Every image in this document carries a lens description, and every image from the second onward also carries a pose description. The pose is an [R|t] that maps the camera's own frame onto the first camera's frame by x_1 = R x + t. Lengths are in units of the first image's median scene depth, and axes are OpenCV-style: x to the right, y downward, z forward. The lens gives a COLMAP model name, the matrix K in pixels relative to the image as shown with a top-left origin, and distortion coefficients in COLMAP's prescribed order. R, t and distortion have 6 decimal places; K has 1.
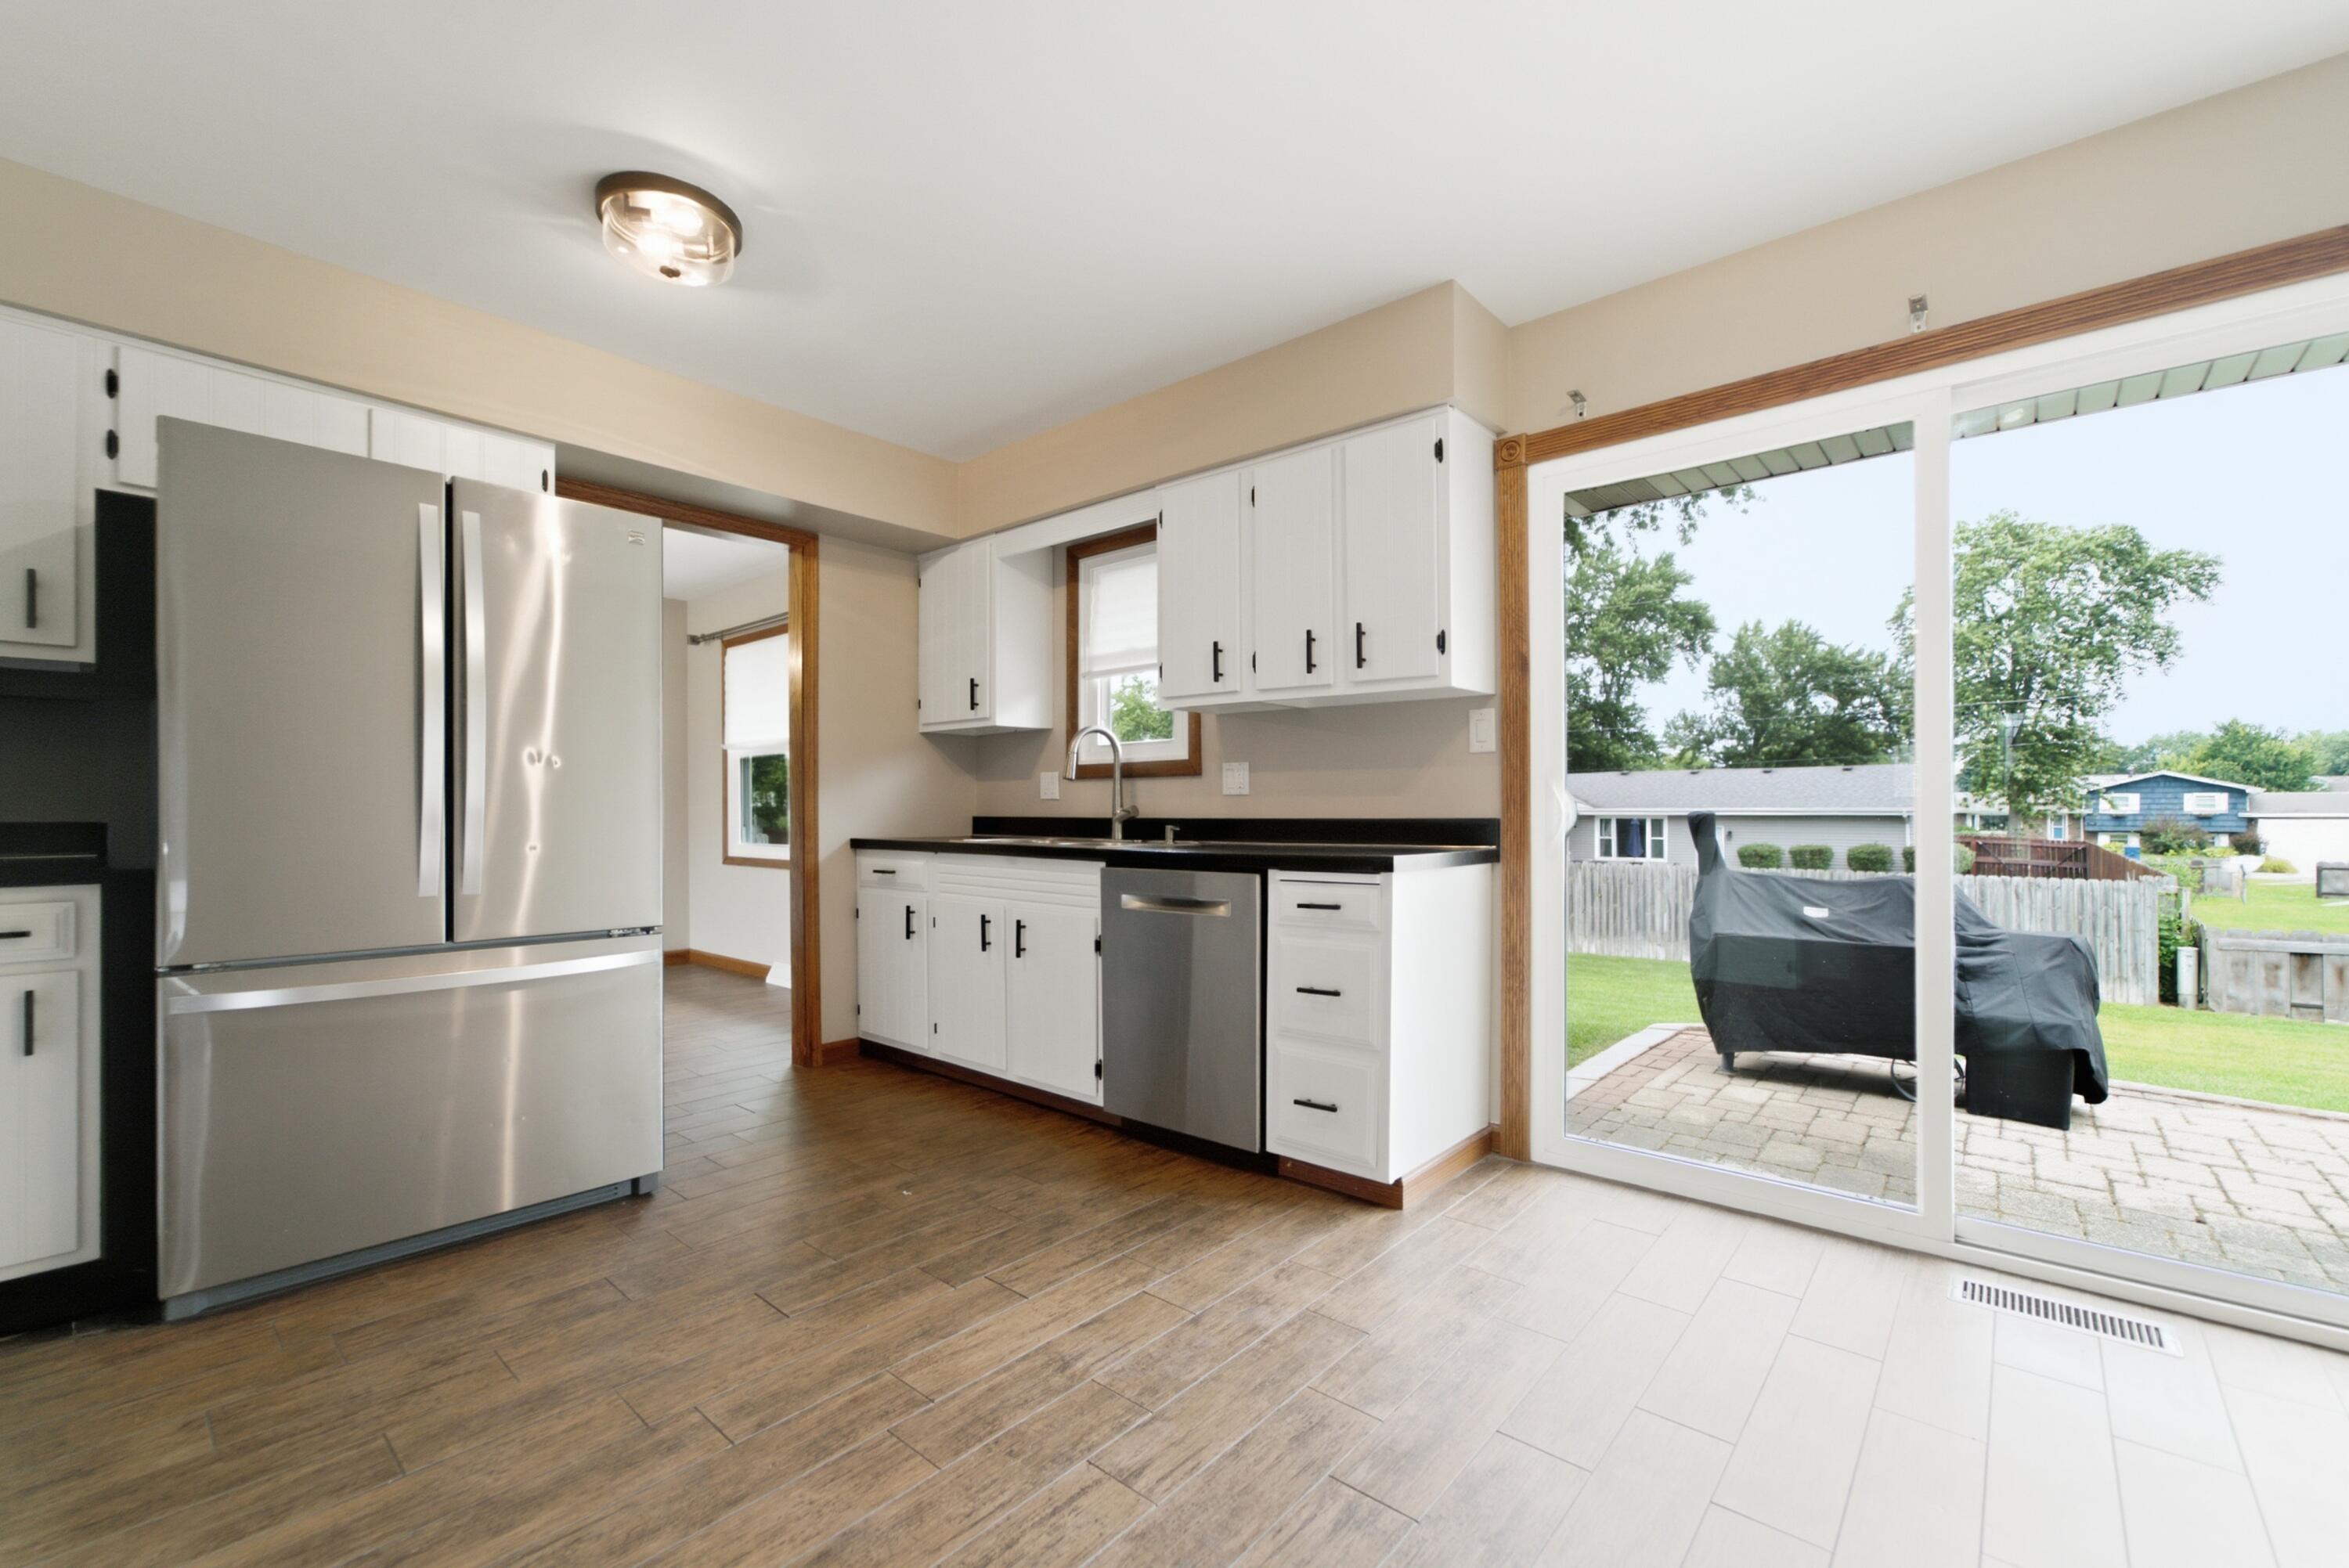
lens RADIAL K [[999.2, 0, 1189.1], [0, 999.2, 805.4], [0, 0, 1]] dist [0.002506, 0.000767]
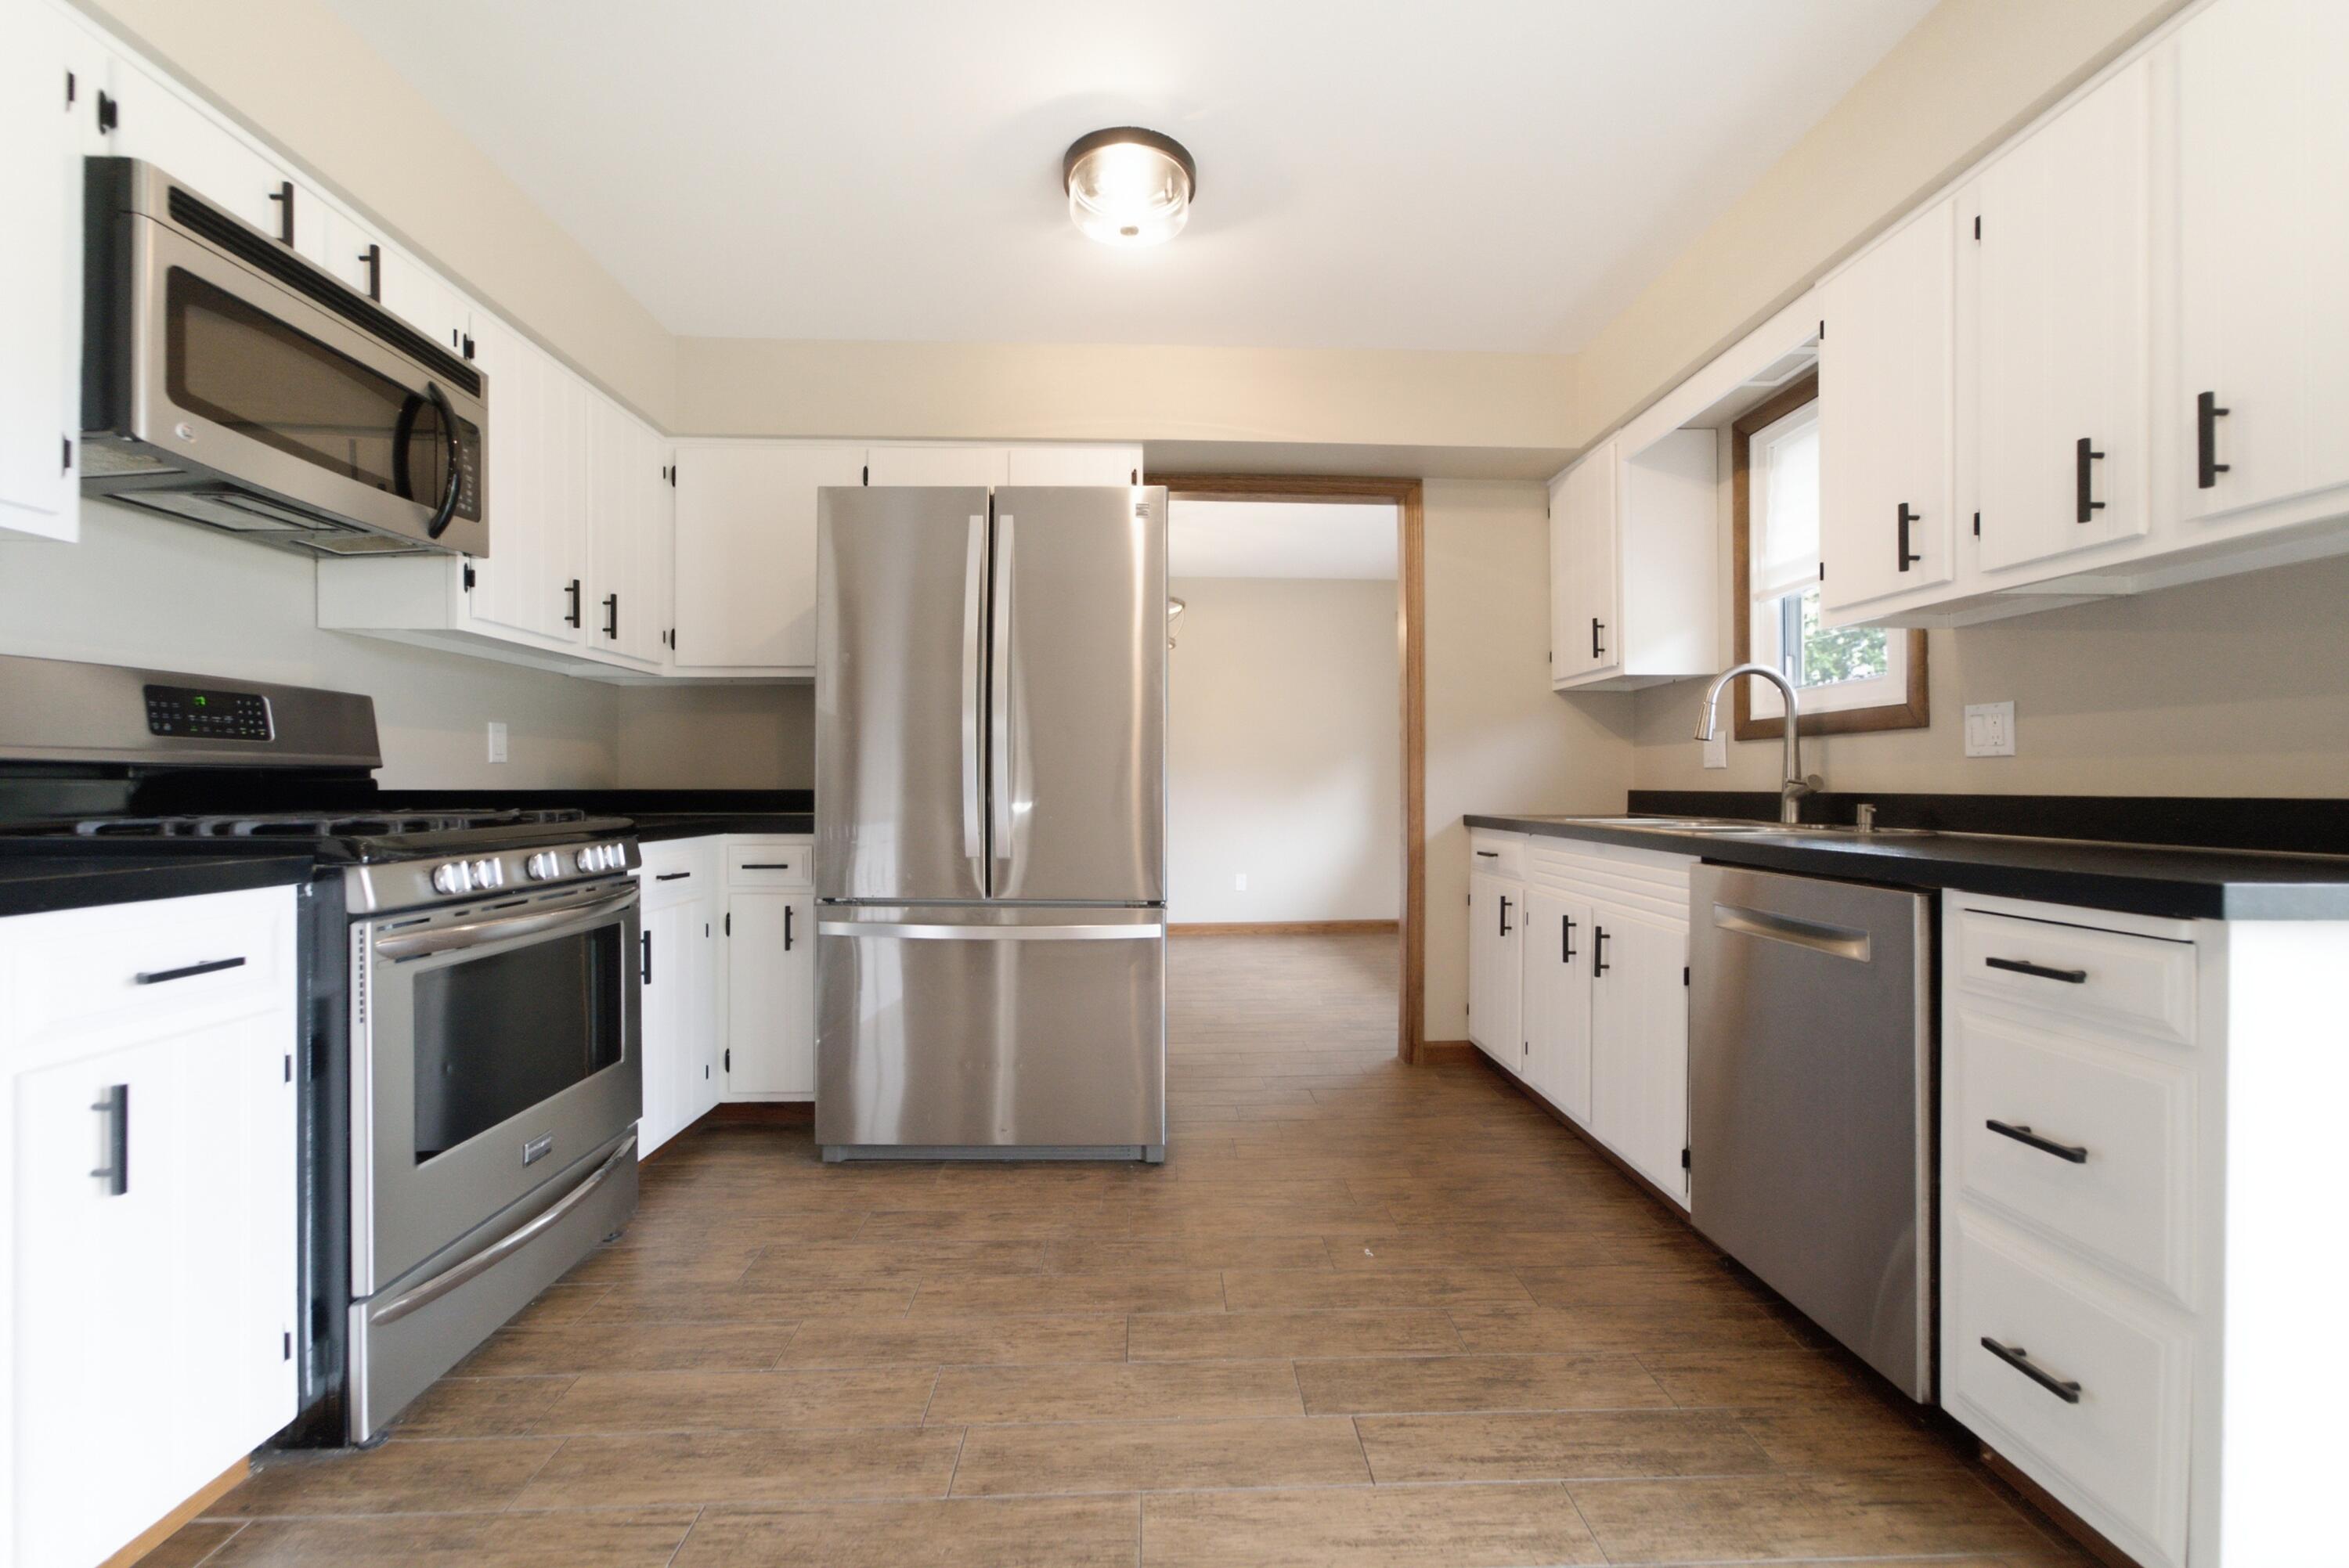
lens RADIAL K [[980.5, 0, 1171.9], [0, 980.5, 769.3], [0, 0, 1]] dist [0.000587, 0.000464]
pose [[0.683156, -0.006475, -0.730244, 0.178422], [-0.003515, 0.999920, -0.012154, 0.006901], [0.730264, 0.010870, 0.683078, 0.318567]]
